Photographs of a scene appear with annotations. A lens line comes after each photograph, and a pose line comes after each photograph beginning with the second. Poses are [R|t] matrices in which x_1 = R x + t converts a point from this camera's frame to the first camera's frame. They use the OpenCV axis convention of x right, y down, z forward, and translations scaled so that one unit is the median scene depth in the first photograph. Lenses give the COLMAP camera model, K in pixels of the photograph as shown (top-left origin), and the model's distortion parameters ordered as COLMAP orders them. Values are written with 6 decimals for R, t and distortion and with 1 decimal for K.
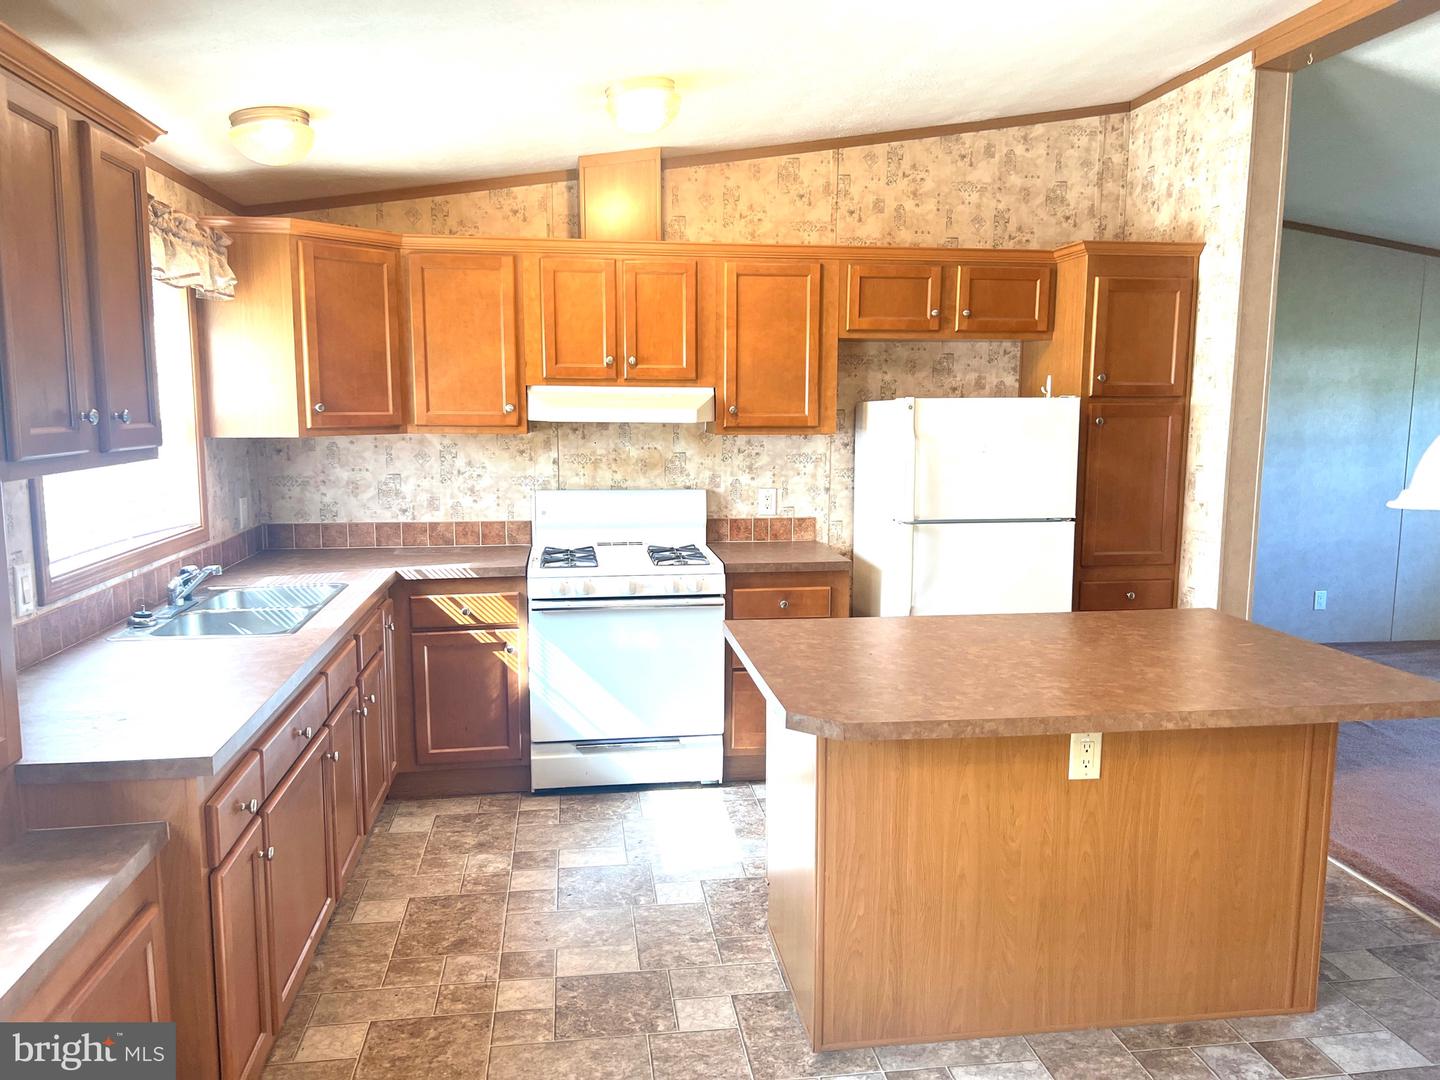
lens RADIAL K [[1088.6, 0, 727.2], [0, 1088.6, 545.9], [0, 0, 1]] dist [0.052605, -0.061997]
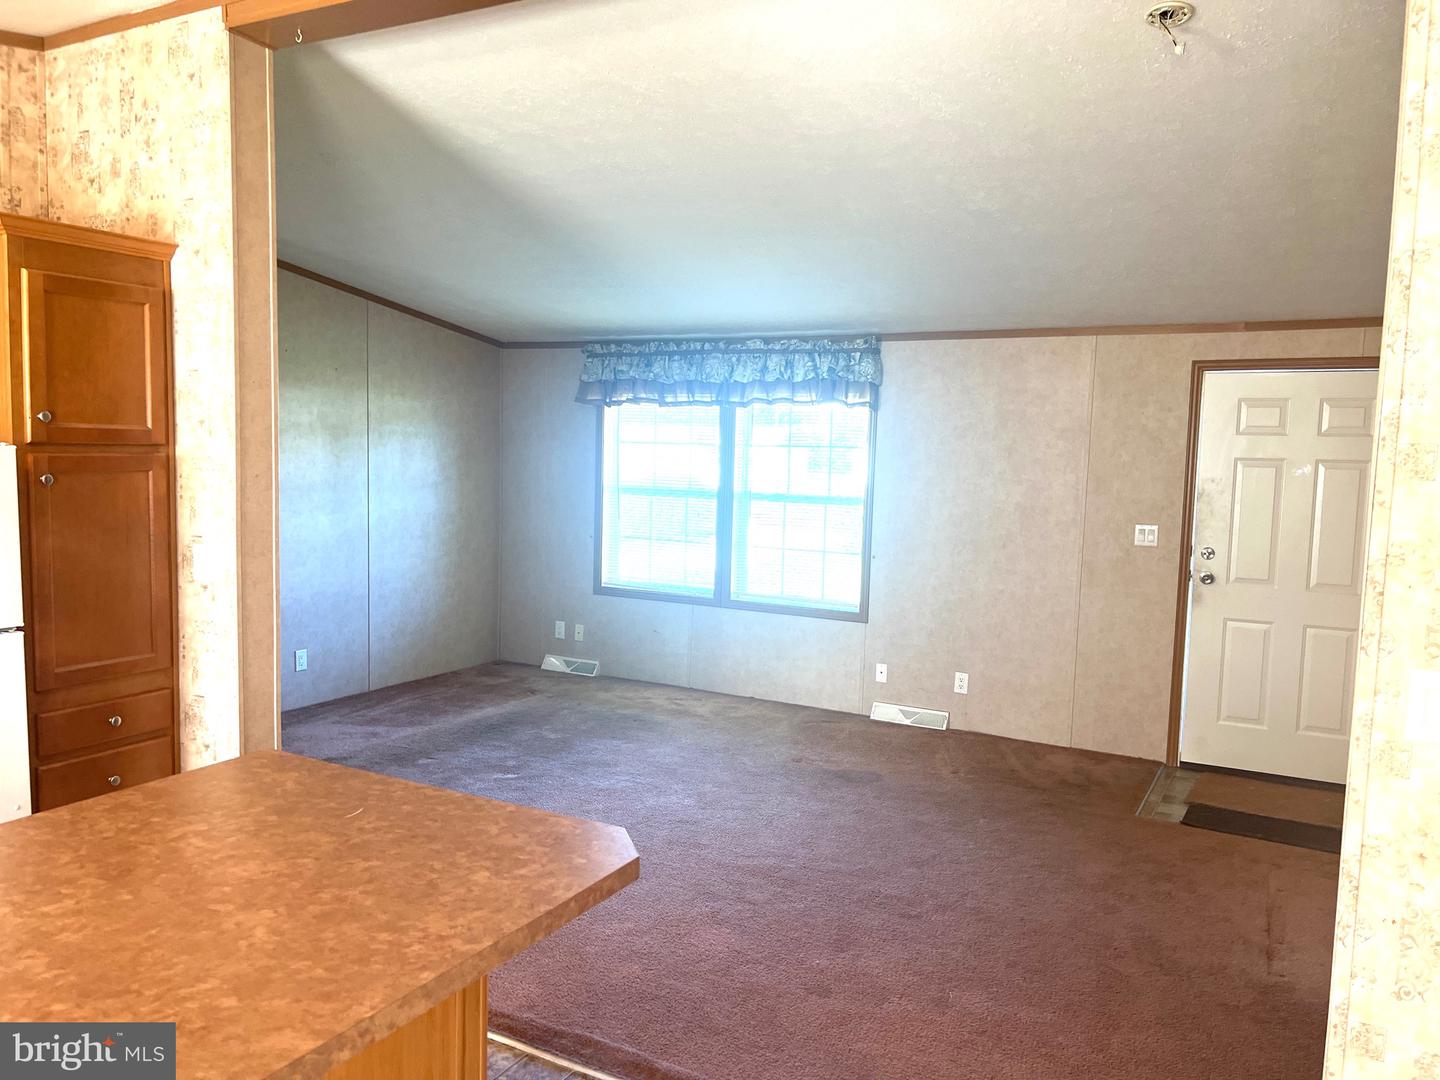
lens RADIAL K [[1088.6, 0, 732.5], [0, 1088.6, 540.7], [0, 0, 1]] dist [0.052605, -0.061997]
pose [[0.598718, -0.059433, 0.798752, 0.042457], [0.086598, 0.996201, 0.009213, -0.042661], [-0.796265, 0.063654, 0.601590, 0.235464]]
